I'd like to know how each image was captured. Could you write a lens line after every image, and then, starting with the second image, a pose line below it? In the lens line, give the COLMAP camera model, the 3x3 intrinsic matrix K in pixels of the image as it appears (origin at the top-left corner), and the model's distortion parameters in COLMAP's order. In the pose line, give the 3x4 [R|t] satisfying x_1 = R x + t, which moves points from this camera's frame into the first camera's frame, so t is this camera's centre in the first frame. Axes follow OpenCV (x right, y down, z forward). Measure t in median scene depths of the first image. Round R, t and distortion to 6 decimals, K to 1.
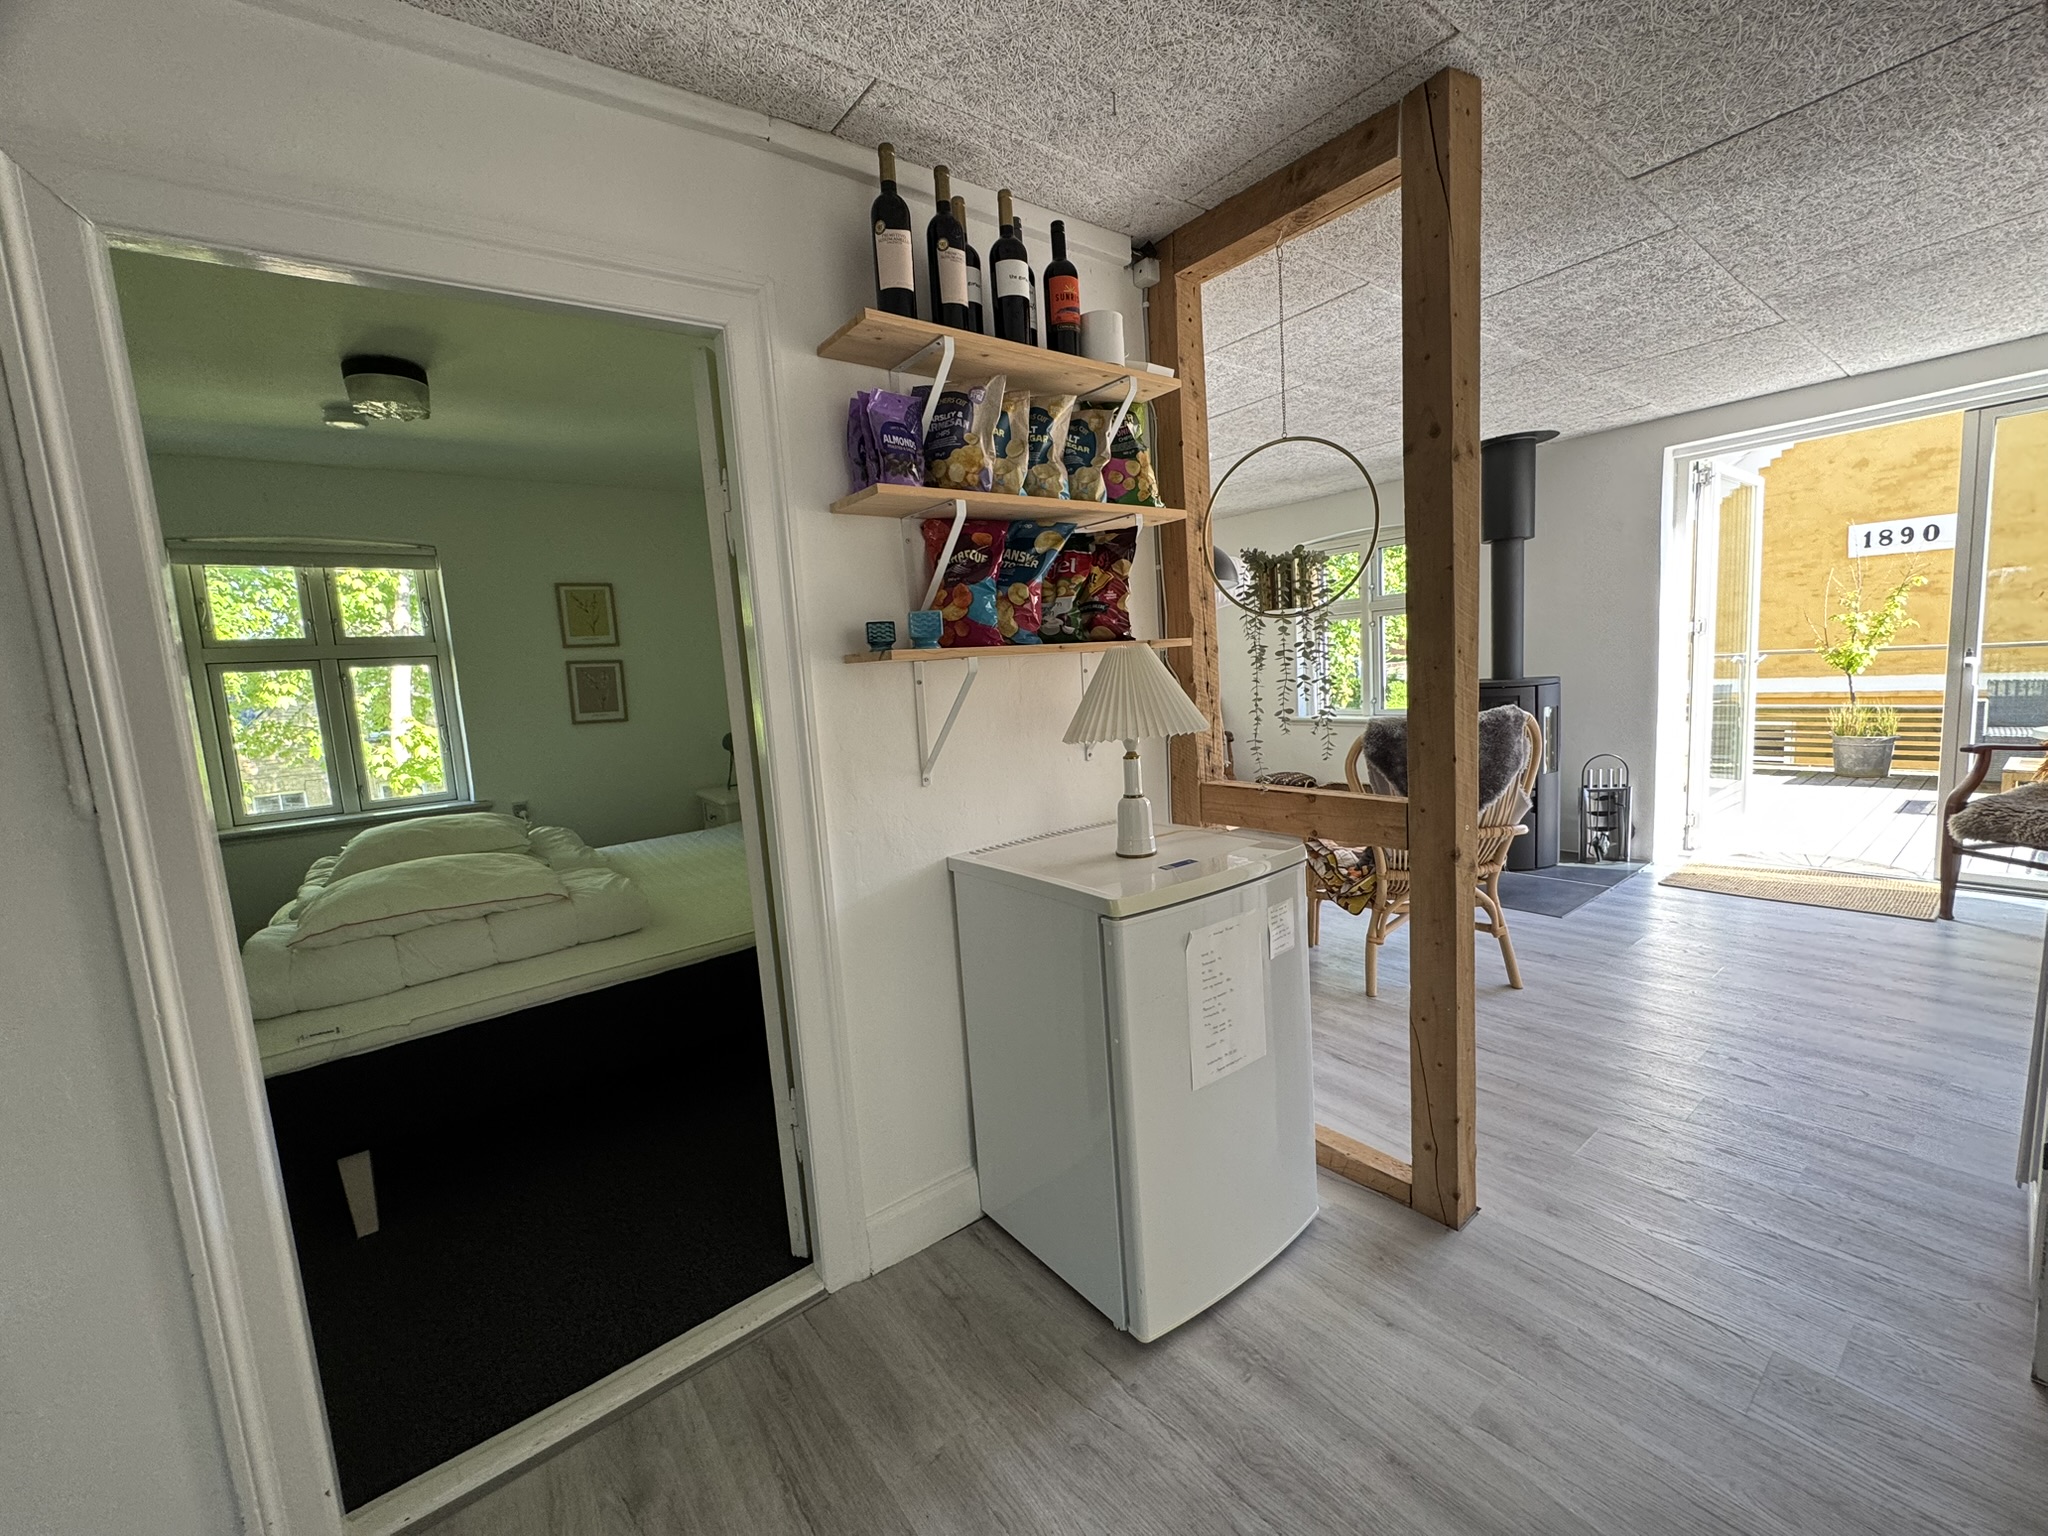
lens RADIAL K [[821.5, 0, 1024.3], [0, 821.5, 765.6], [0, 0, 1]] dist [-0.002059, -0.000408]
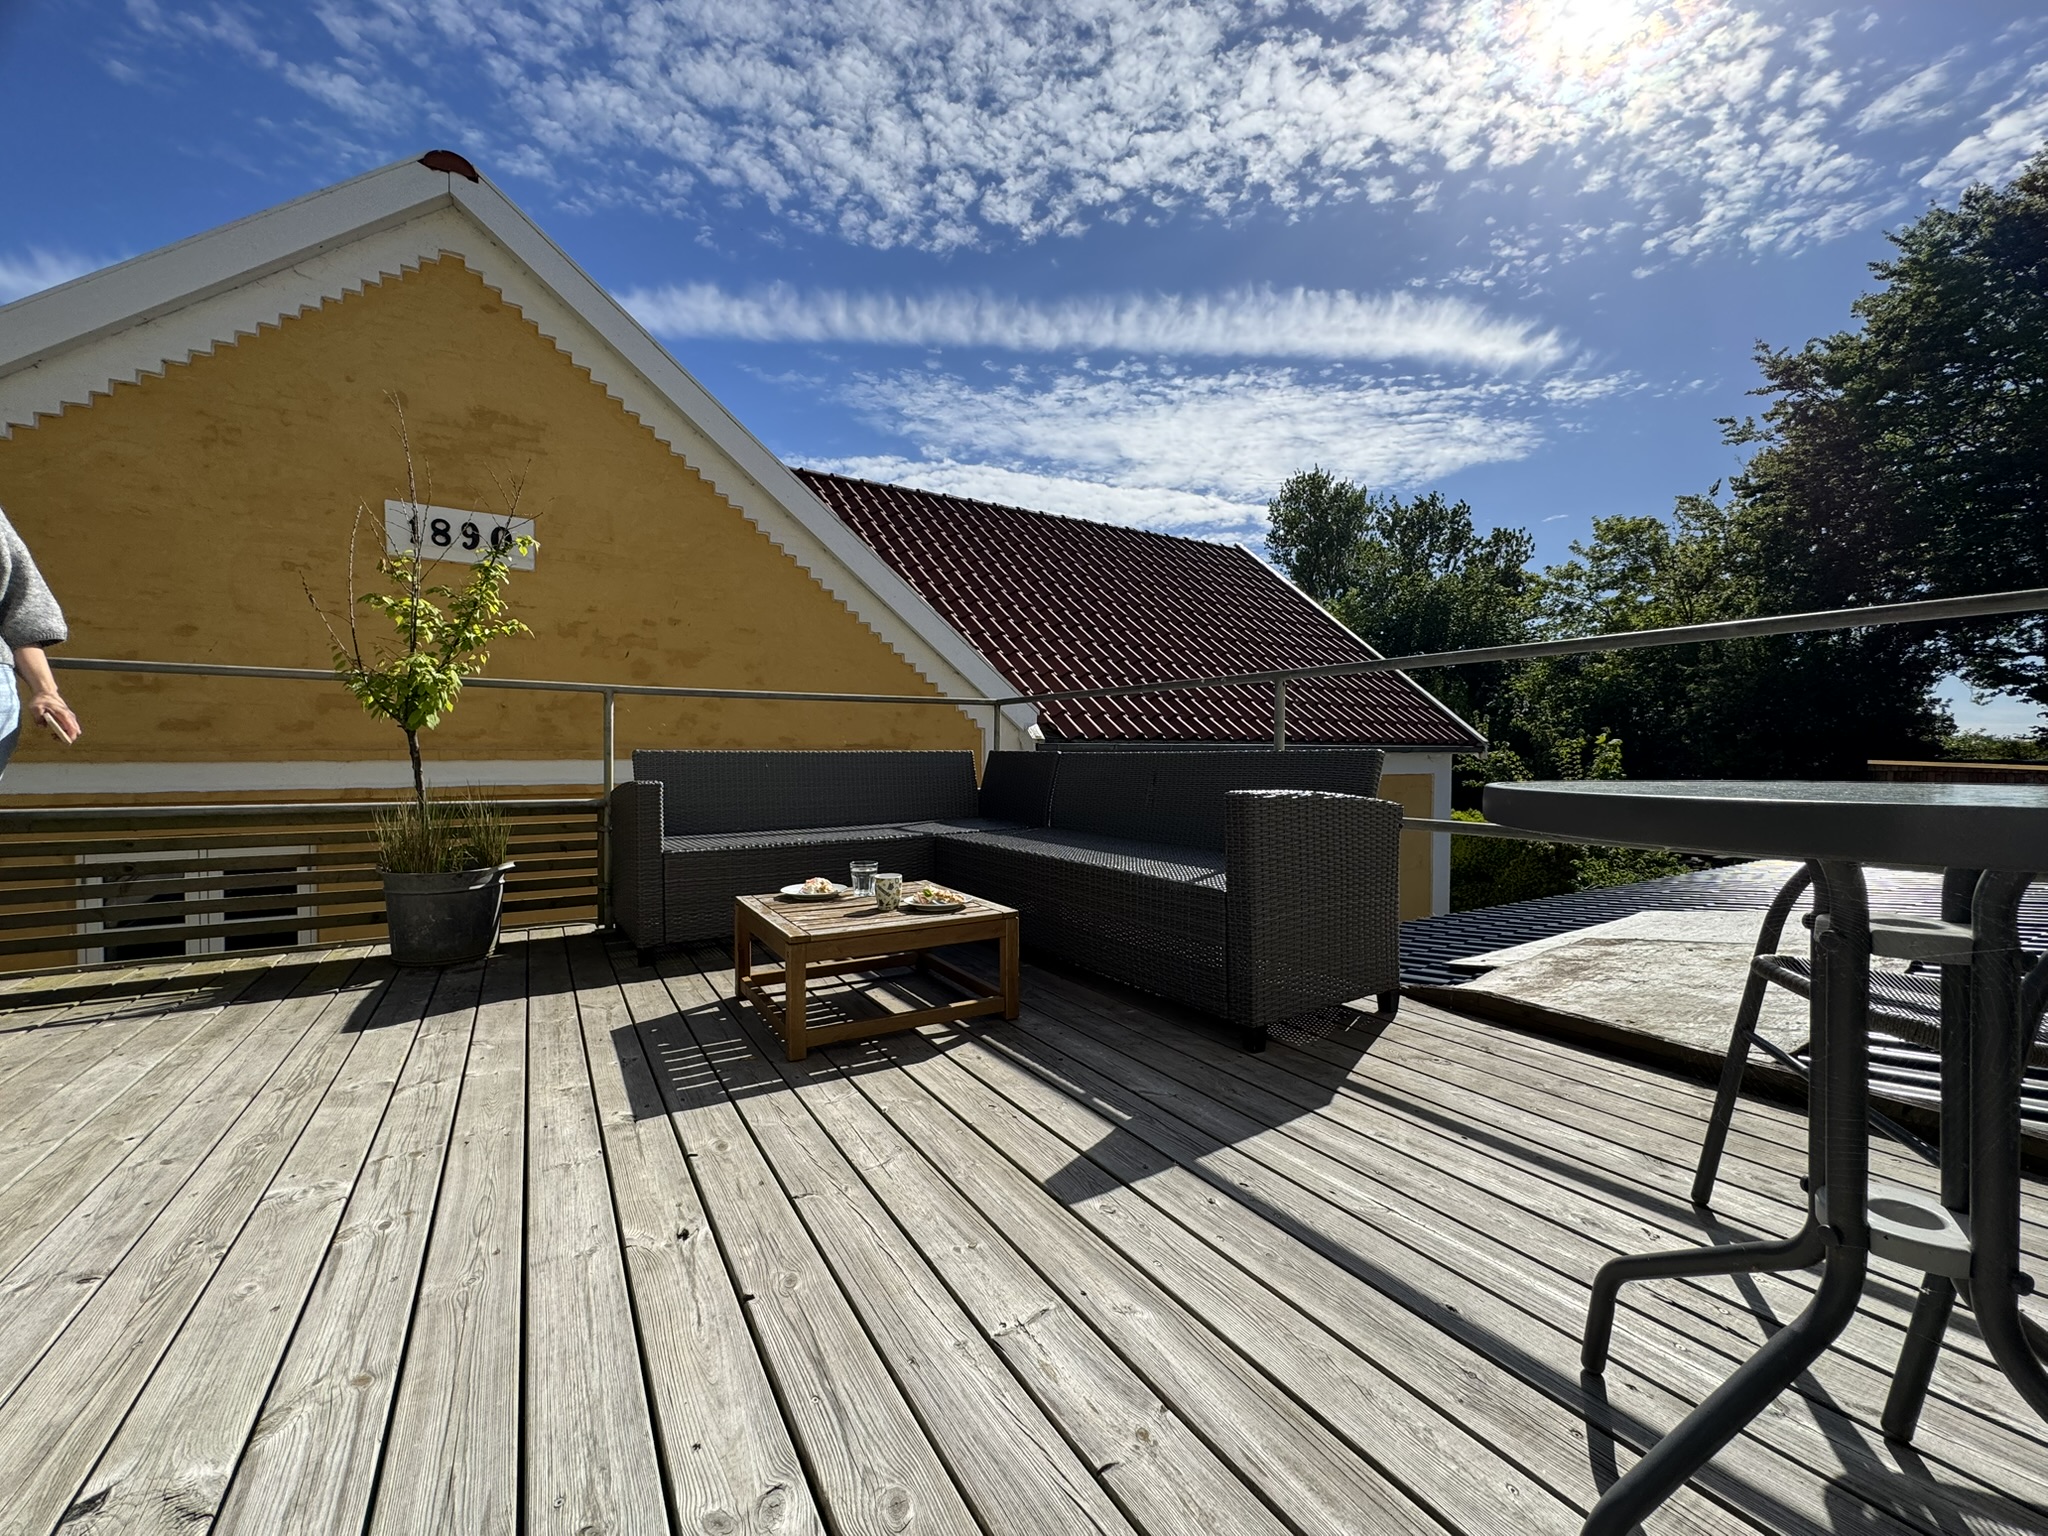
lens RADIAL K [[821.5, 0, 1024.3], [0, 821.5, 765.6], [0, 0, 1]] dist [-0.002059, -0.000408]
pose [[0.122181, 0.047389, 0.991376, 0.527726], [0.111750, 0.991851, -0.061184, -0.025182], [-0.986197, 0.118262, 0.115890, 0.540526]]
